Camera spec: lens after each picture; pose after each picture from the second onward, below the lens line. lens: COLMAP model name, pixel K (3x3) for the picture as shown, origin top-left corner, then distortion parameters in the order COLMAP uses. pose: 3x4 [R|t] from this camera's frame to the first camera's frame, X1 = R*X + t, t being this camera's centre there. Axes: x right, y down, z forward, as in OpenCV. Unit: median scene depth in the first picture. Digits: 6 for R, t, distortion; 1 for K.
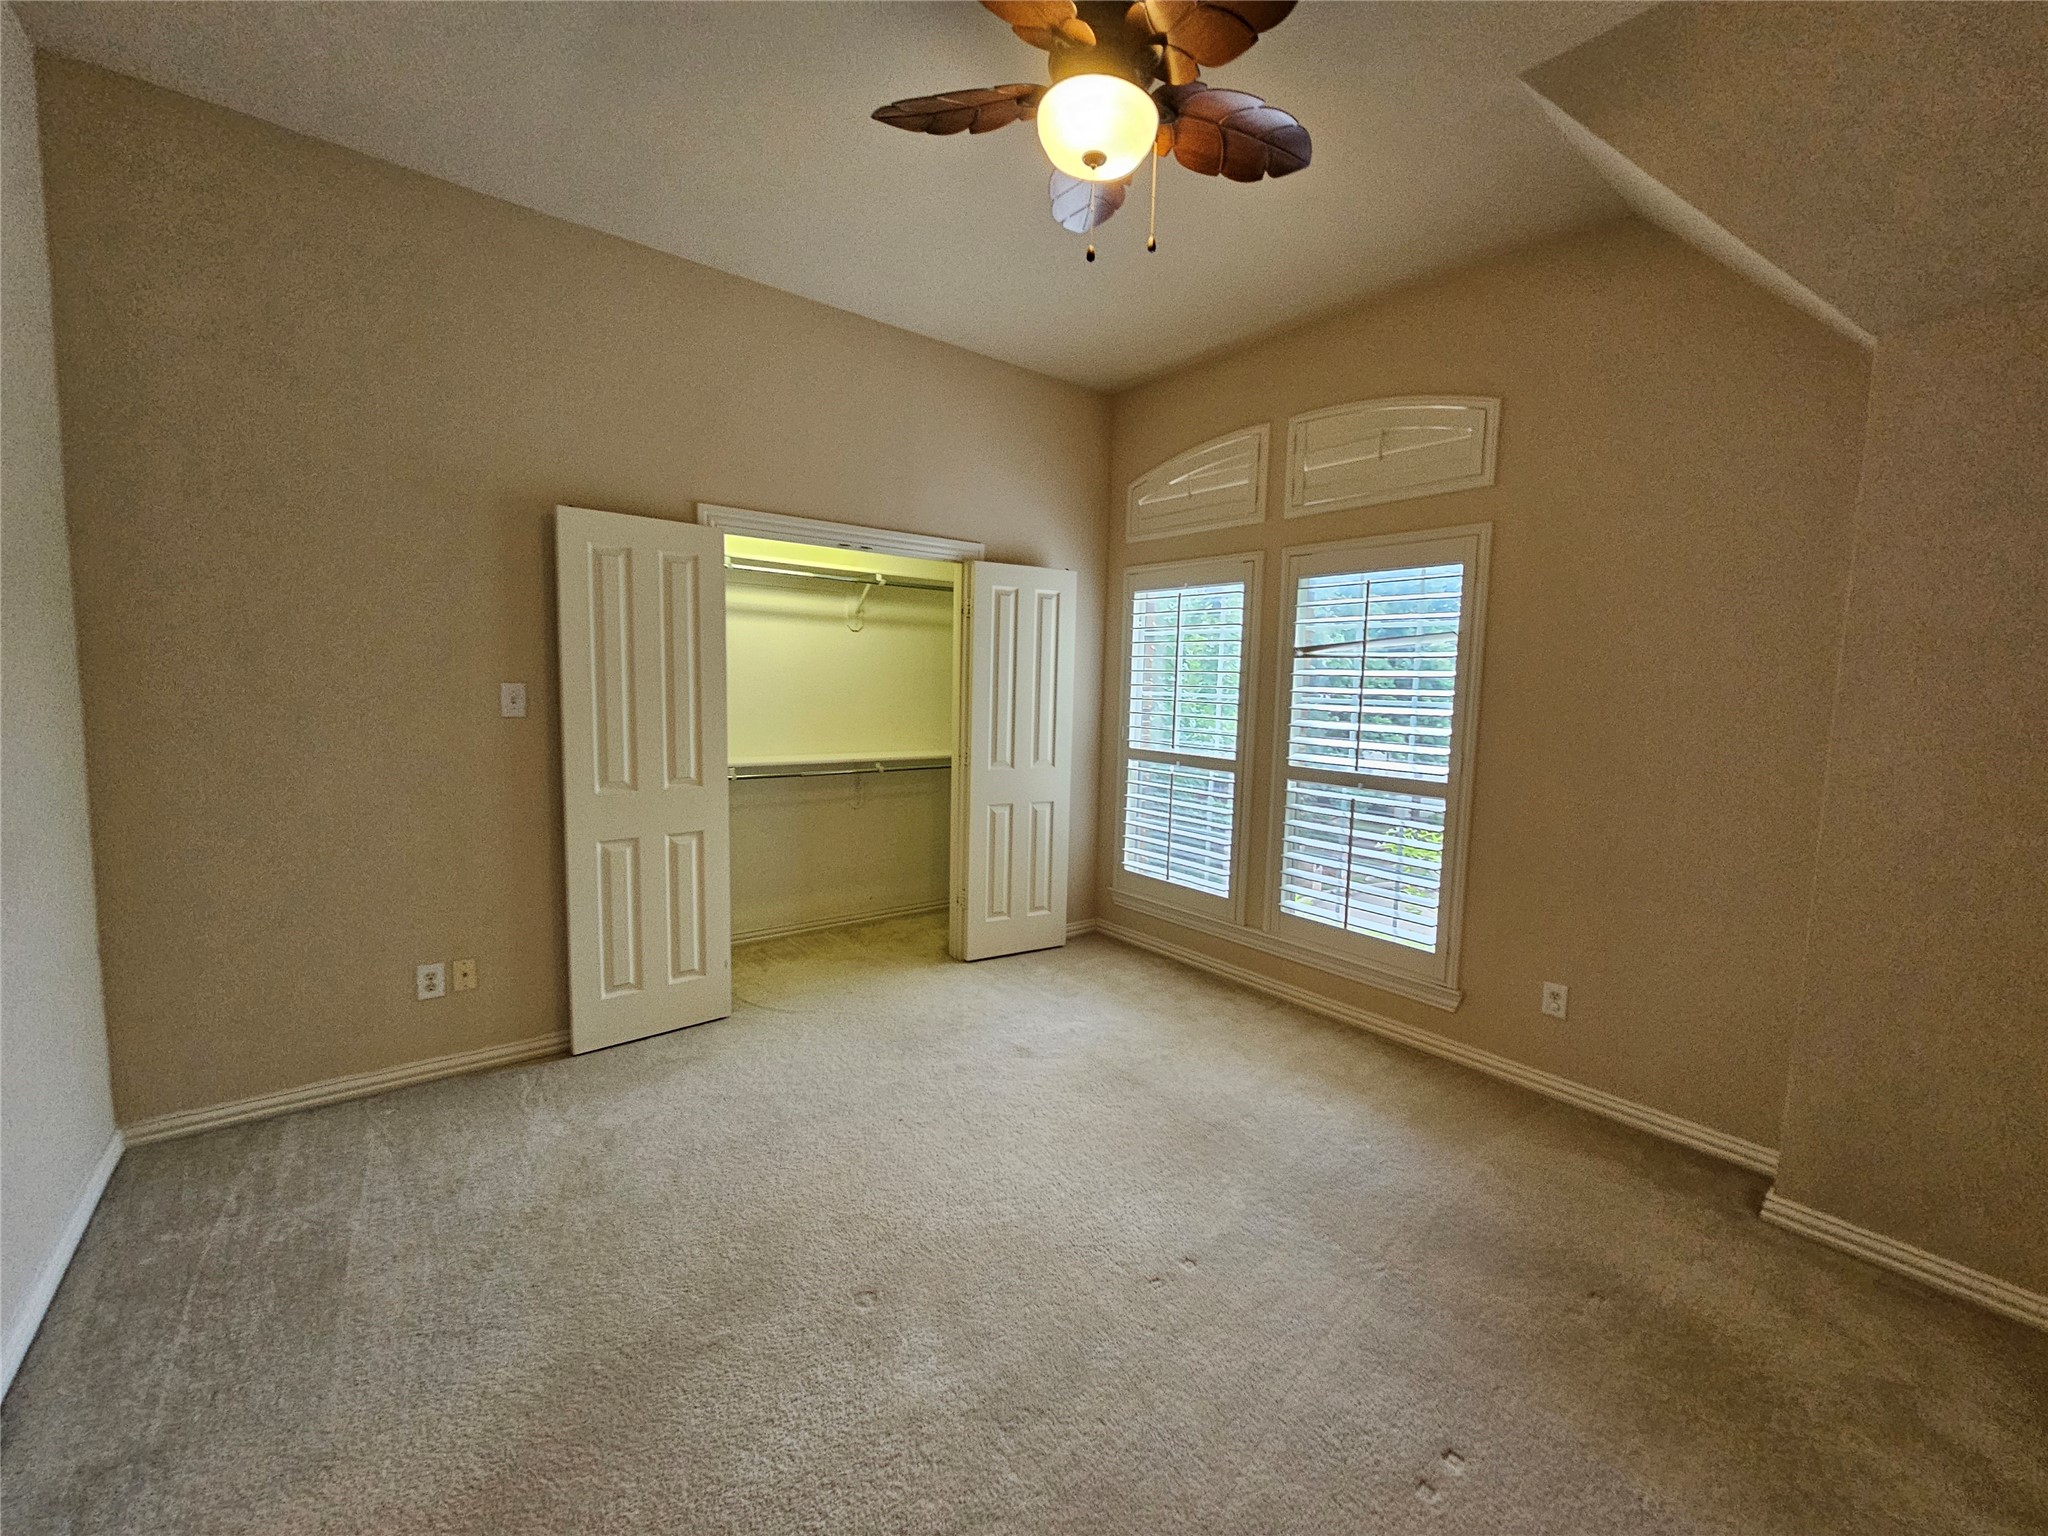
lens RADIAL K [[837.6, 0, 1027.6], [0, 837.6, 769.4], [0, 0, 1]] dist [-0.002323, -0.000091]
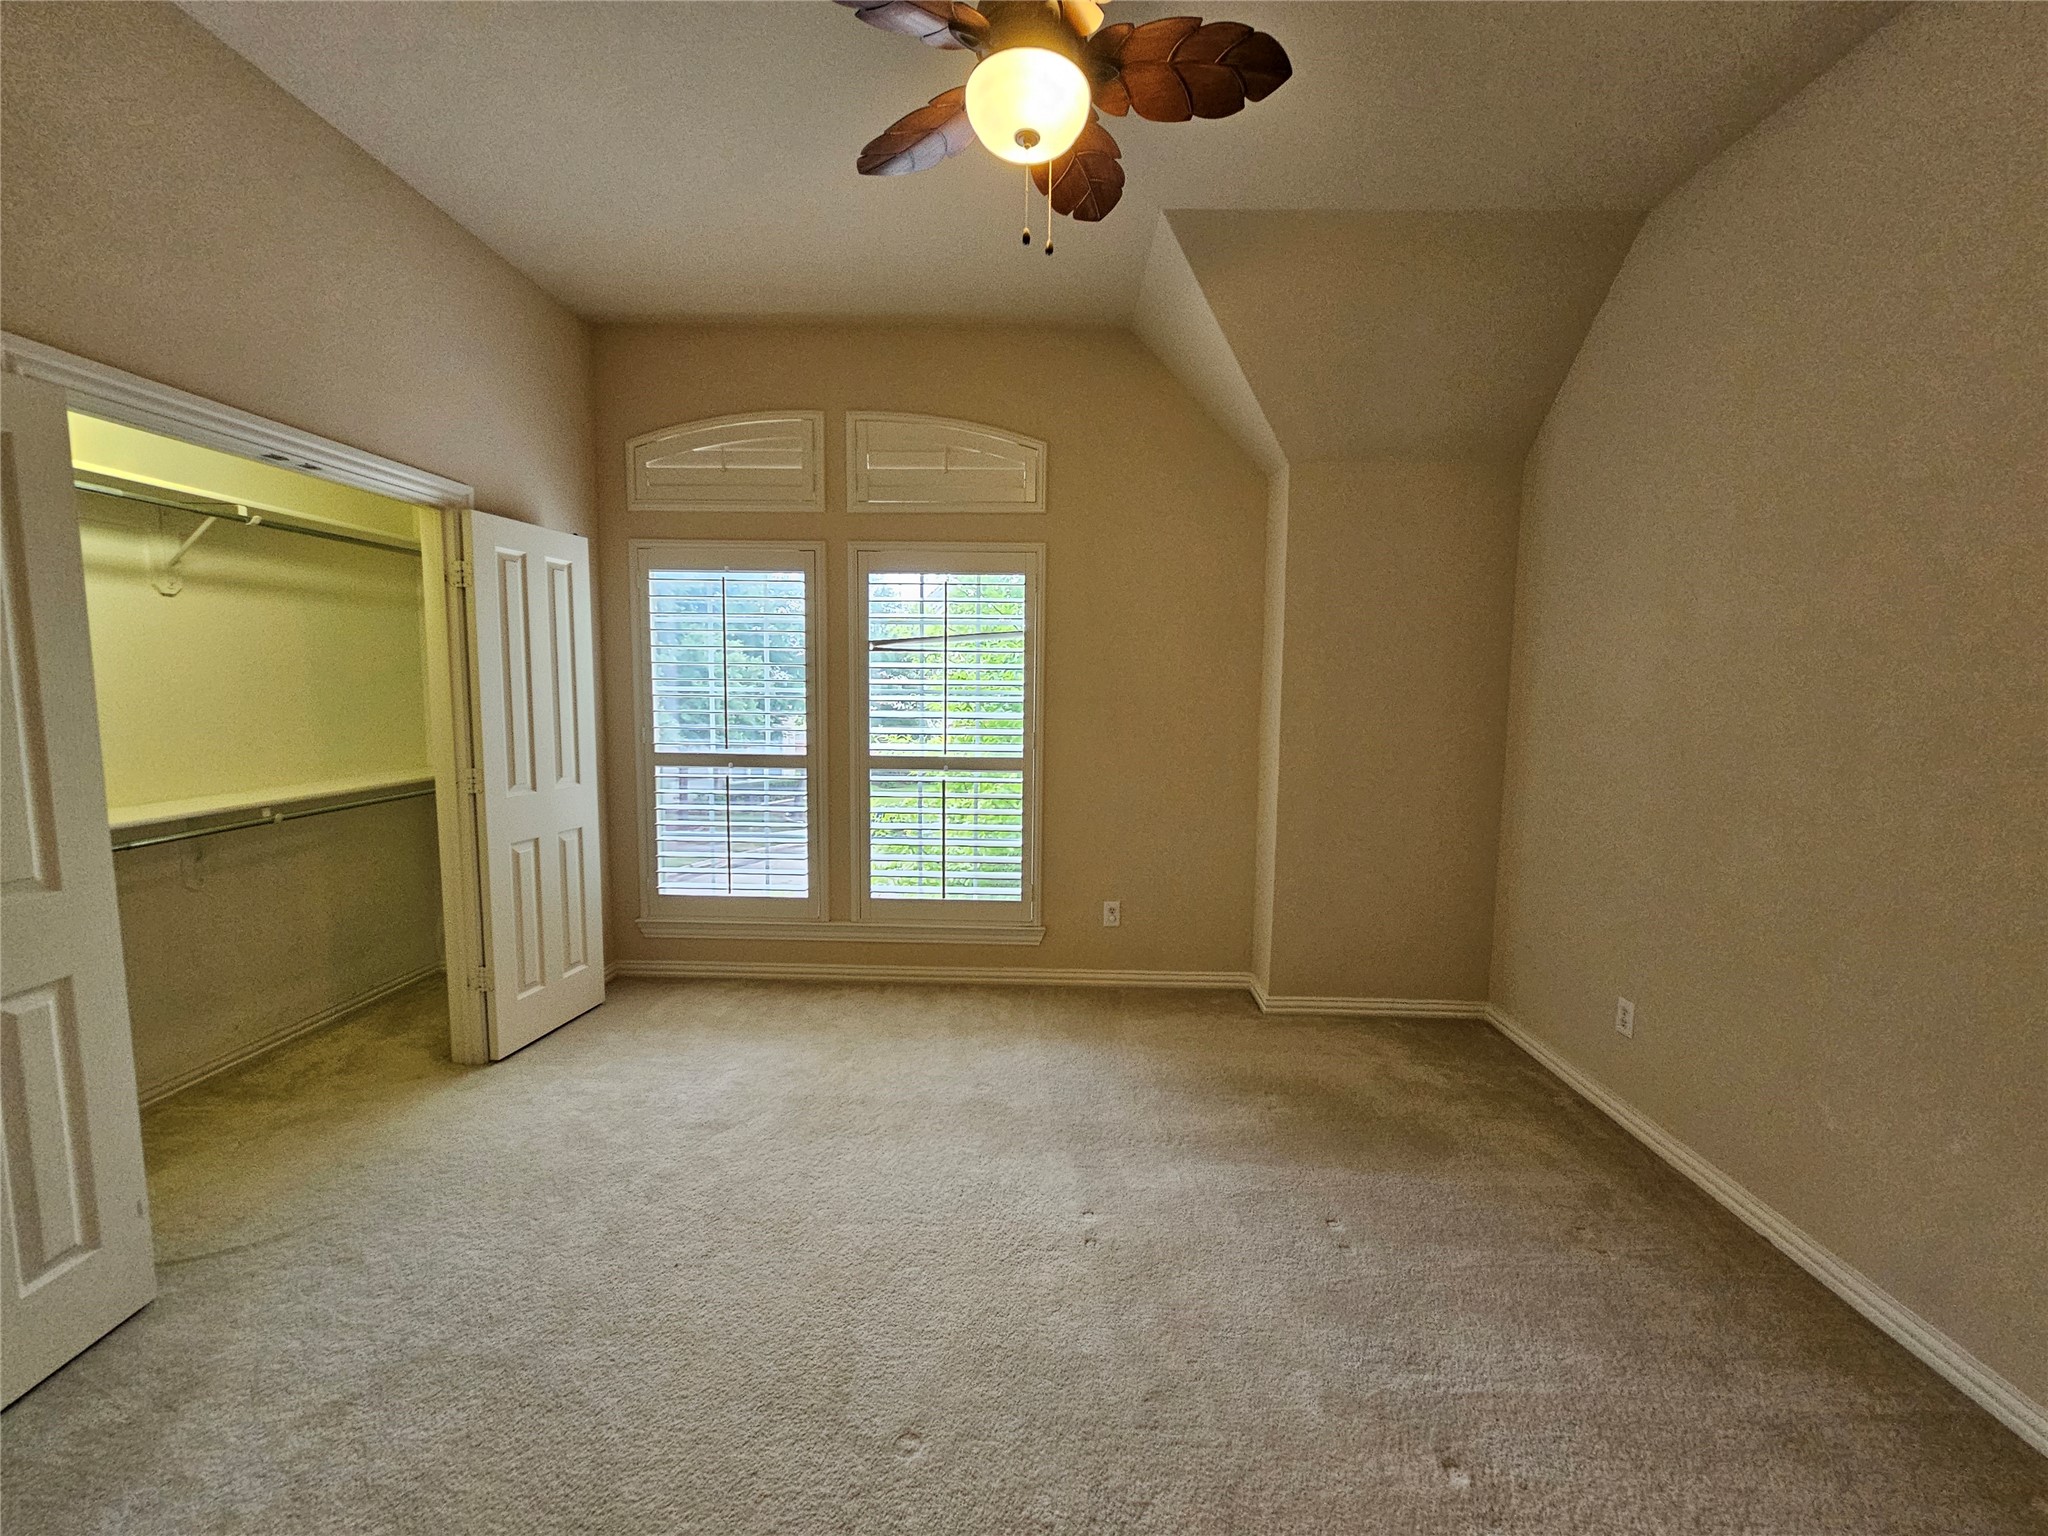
lens RADIAL K [[837.6, 0, 1027.6], [0, 837.6, 769.4], [0, 0, 1]] dist [-0.002323, -0.000091]
pose [[0.639981, -0.096597, 0.762295, -0.335012], [0.085396, 0.994862, 0.054374, -0.026066], [-0.763631, 0.030298, 0.644942, 0.183408]]
